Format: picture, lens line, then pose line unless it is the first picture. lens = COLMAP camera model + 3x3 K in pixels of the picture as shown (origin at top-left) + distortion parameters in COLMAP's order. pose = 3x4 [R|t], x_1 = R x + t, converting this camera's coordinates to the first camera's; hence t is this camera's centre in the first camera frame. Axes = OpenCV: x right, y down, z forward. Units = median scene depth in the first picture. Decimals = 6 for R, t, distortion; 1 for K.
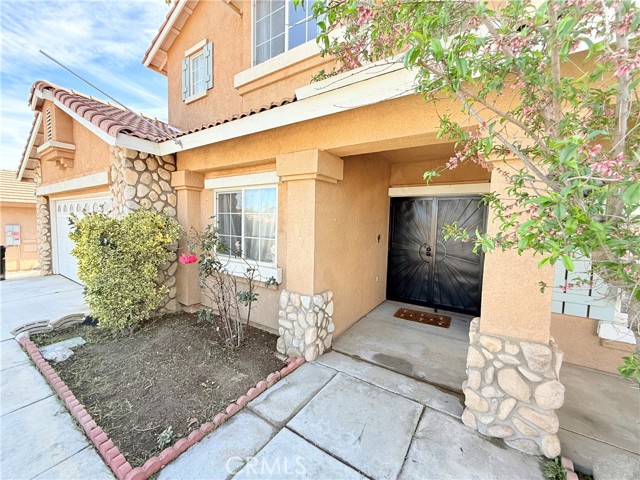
lens RADIAL K [[255.0, 0, 316.9], [0, 255.0, 241.7], [0, 0, 1]] dist [-0.001101, -0.000584]
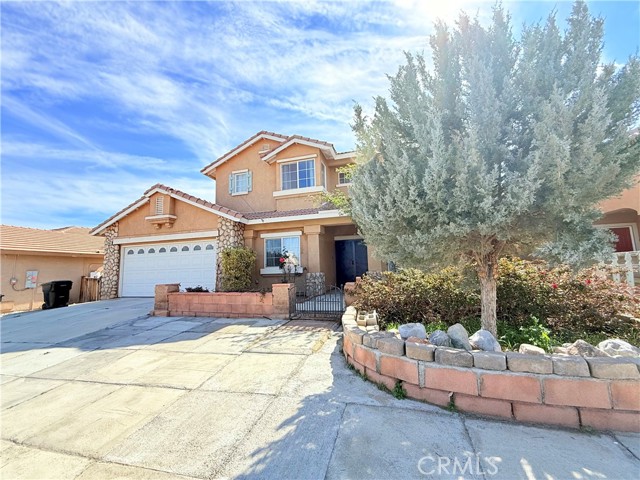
lens RADIAL K [[255.0, 0, 321.6], [0, 255.0, 239.0], [0, 0, 1]] dist [-0.001101, -0.000584]
pose [[0.947678, -0.012307, 0.318991, -0.654916], [0.077096, 0.978501, -0.191292, 0.280435], [-0.309779, 0.205876, 0.928252, -1.286552]]
